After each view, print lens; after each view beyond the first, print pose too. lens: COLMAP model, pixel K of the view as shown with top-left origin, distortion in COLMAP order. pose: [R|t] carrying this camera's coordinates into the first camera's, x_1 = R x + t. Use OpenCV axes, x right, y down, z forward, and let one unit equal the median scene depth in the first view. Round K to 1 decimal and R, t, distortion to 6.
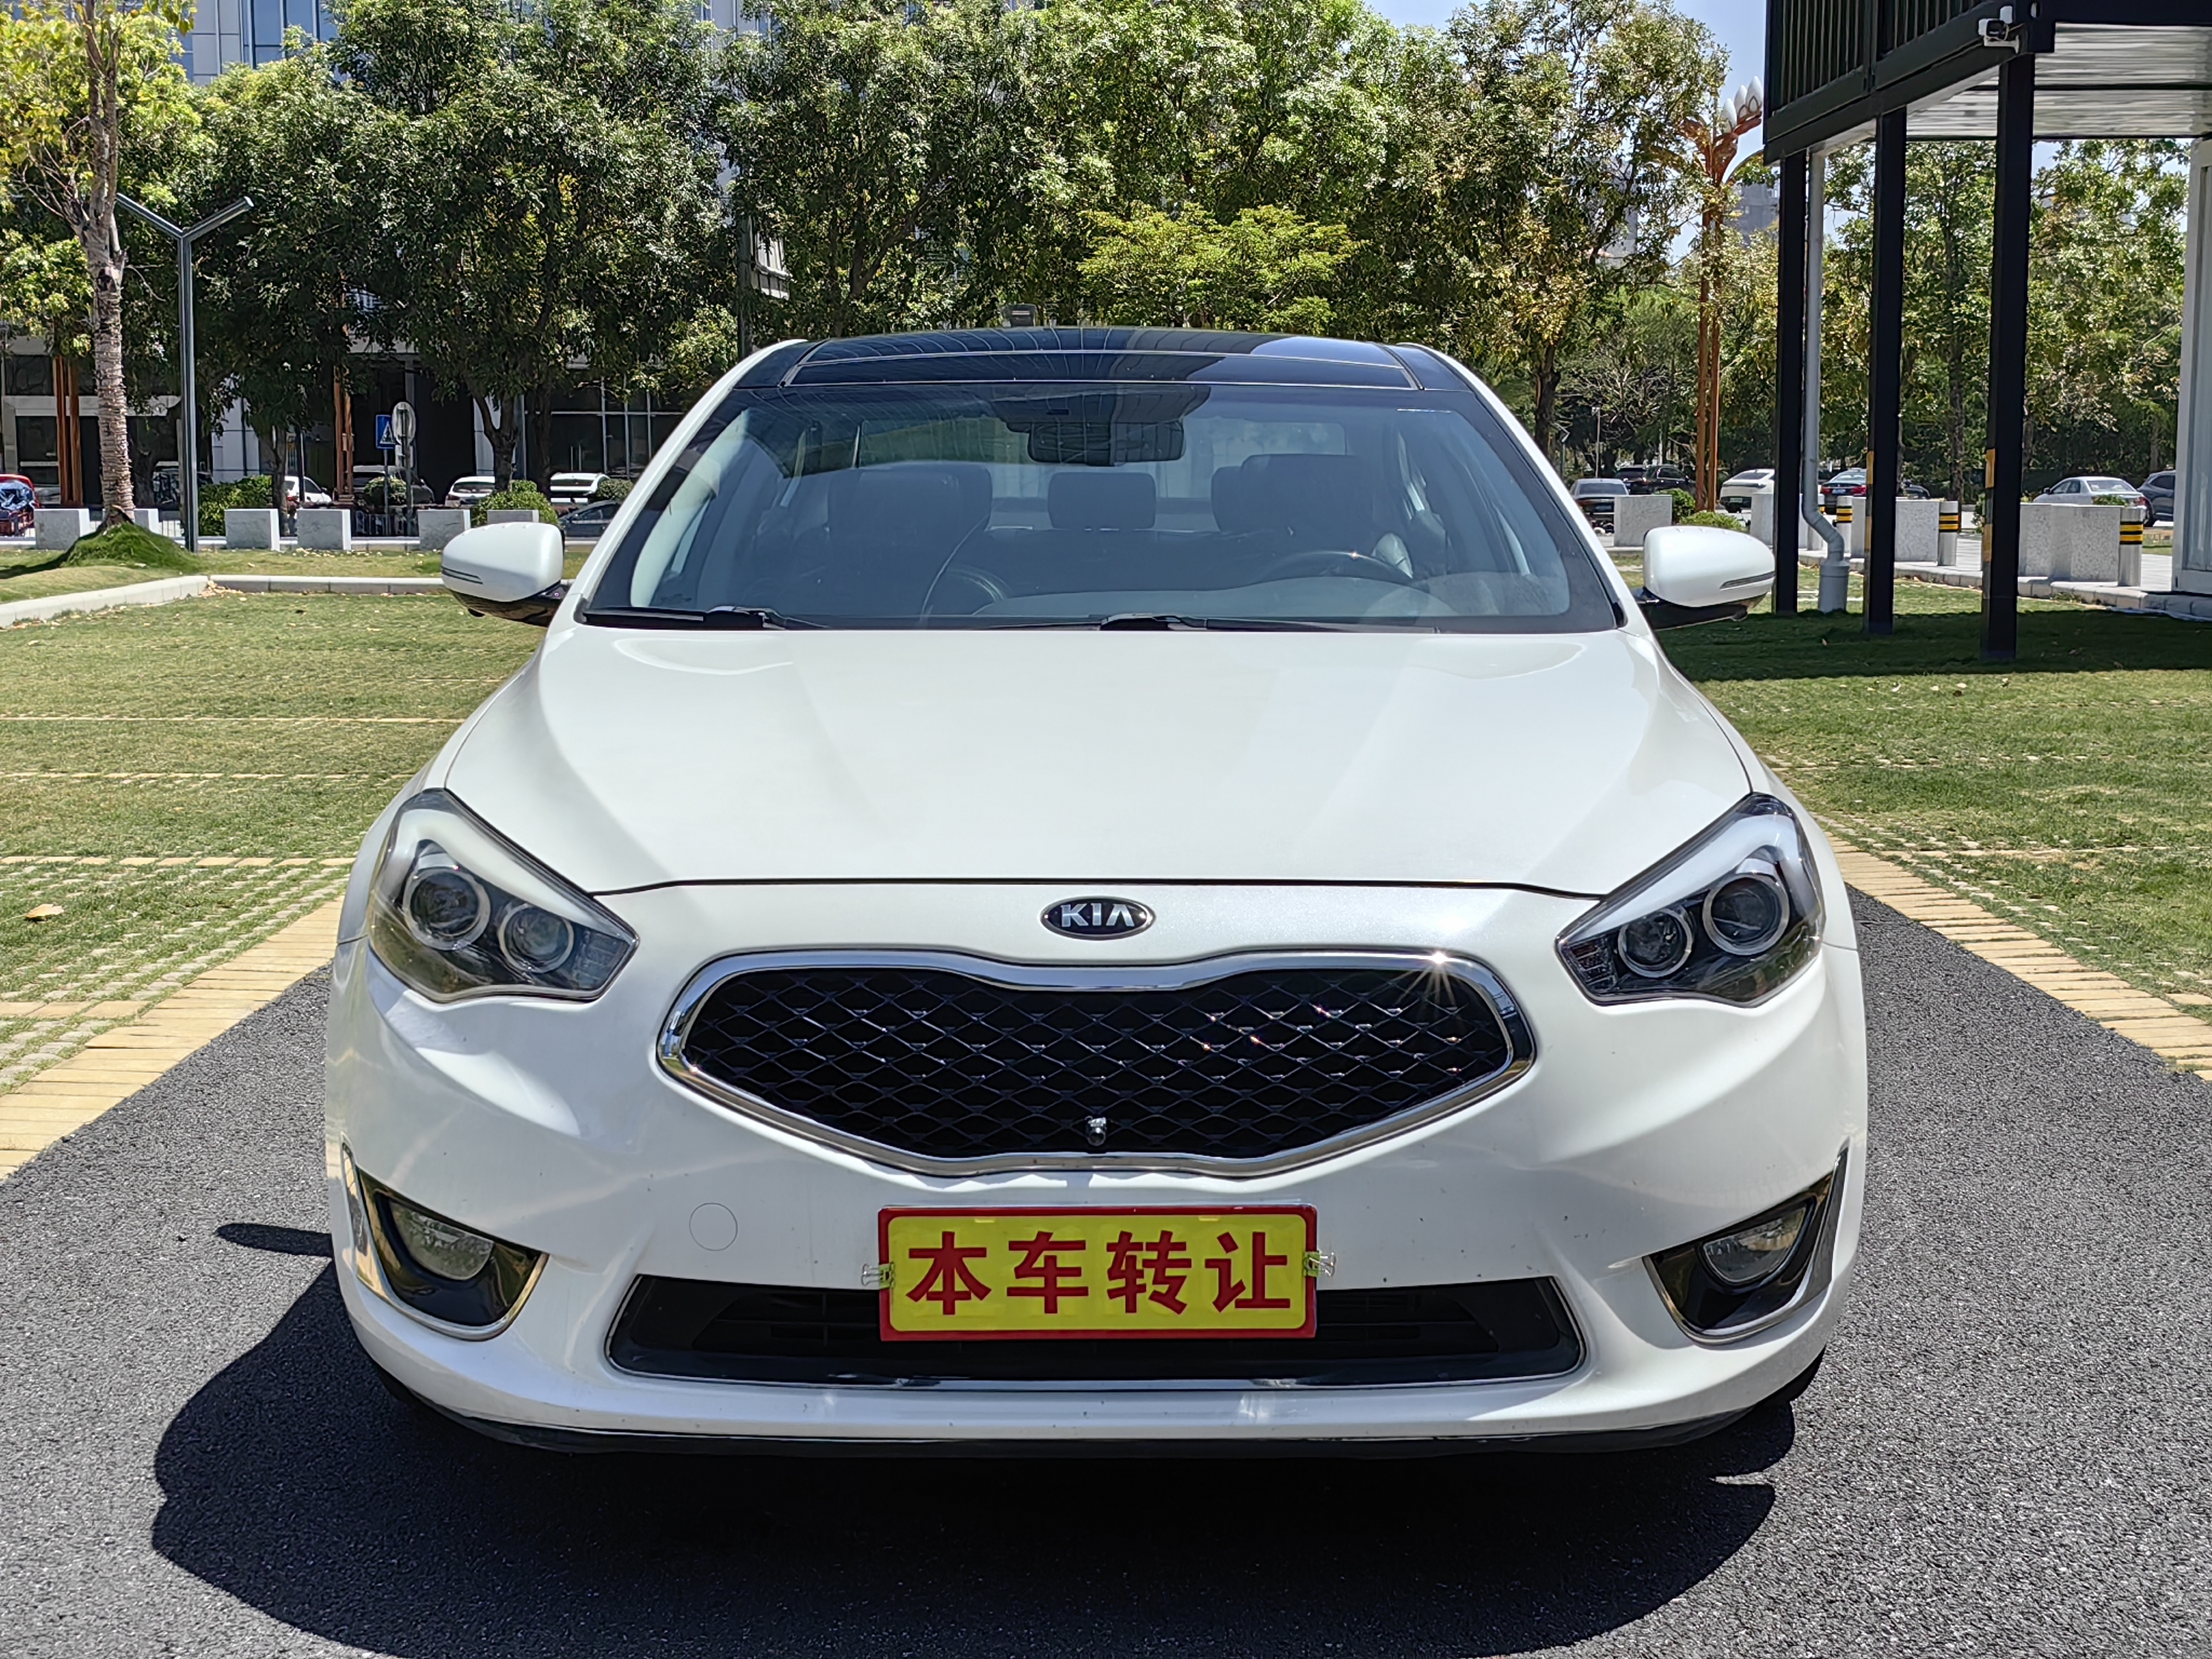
lens RADIAL K [[3042.2, 0, 1109.8], [0, 3042.2, 826.4], [0, 0, 1]] dist [0.082687, 0.000000]
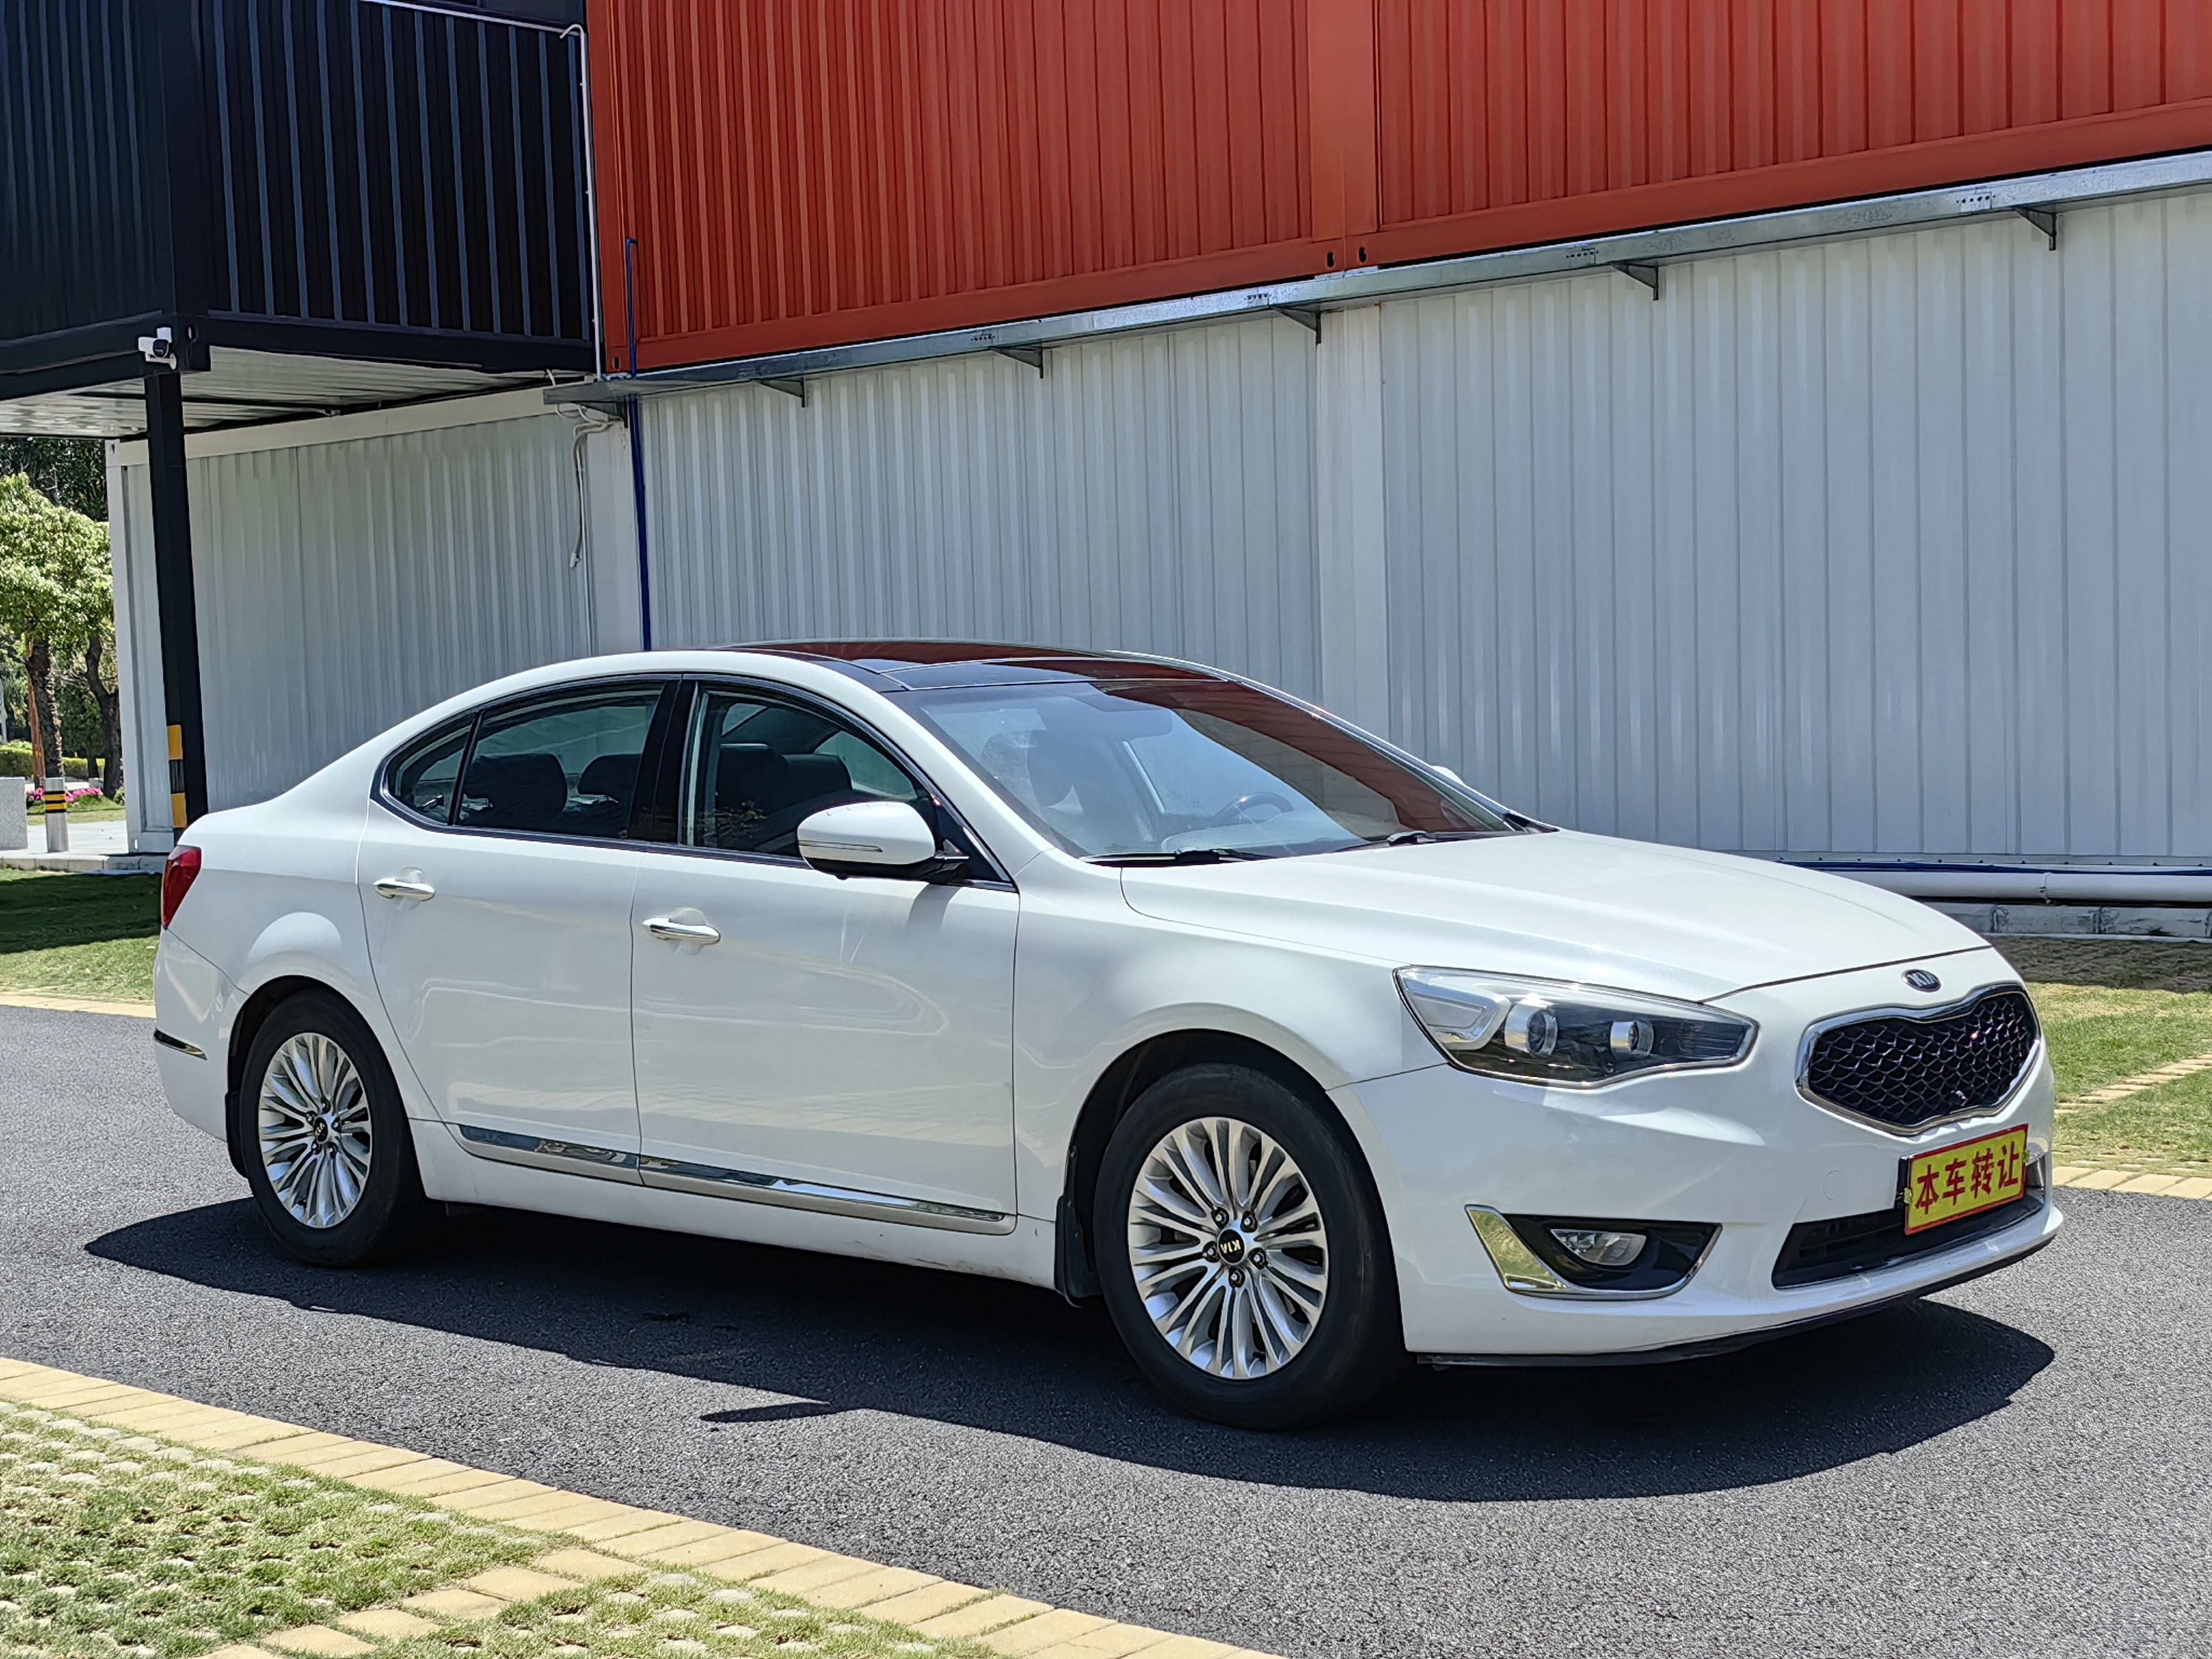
lens RADIAL K [[3042.2, 0, 1121.1], [0, 3042.2, 841.2], [0, 0, 1]] dist [0.082687, 0.000000]
pose [[0.684164, -0.061144, 0.726760, -1.605799], [0.120631, 0.992241, -0.030082, -0.052561], [-0.719282, 0.108251, 0.686232, 0.110398]]
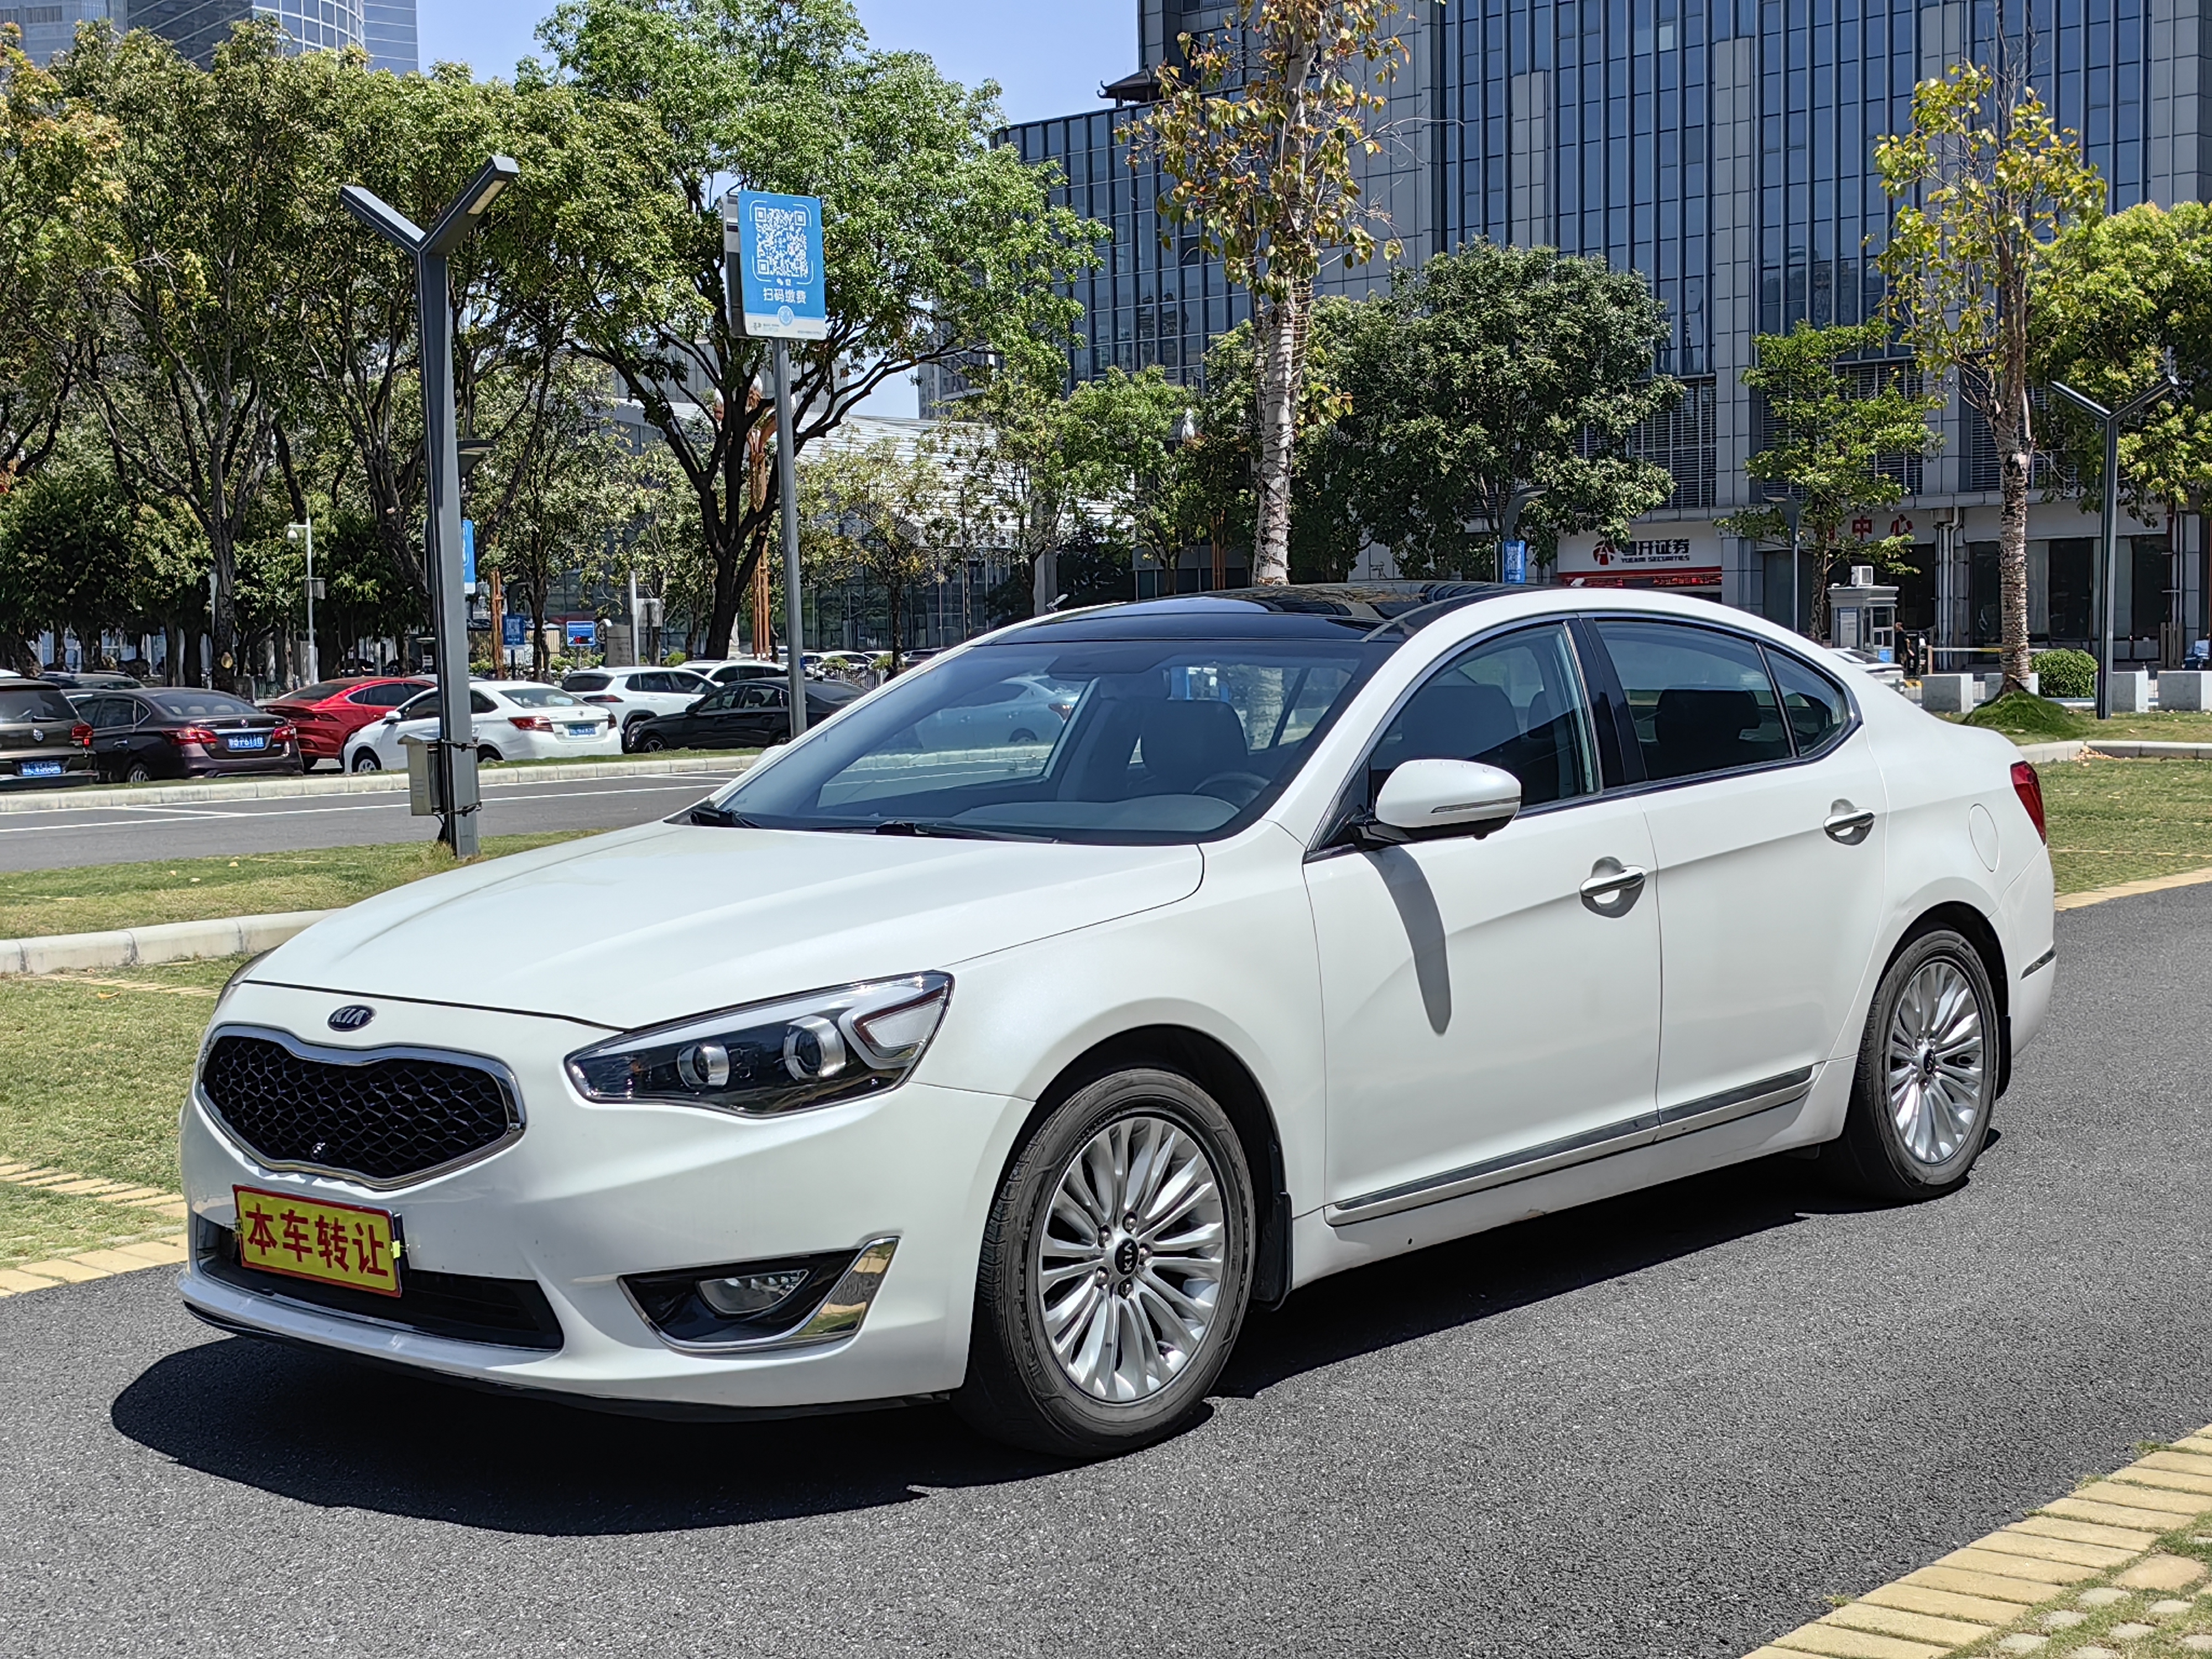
lens RADIAL K [[3042.2, 0, 1110.4], [0, 3042.2, 830.3], [0, 0, 1]] dist [0.082687, 0.000000]
pose [[0.736151, 0.025770, -0.676326, 1.369156], [-0.057896, 0.998010, -0.024990, -0.051048], [0.674336, 0.057552, 0.736178, 0.086568]]
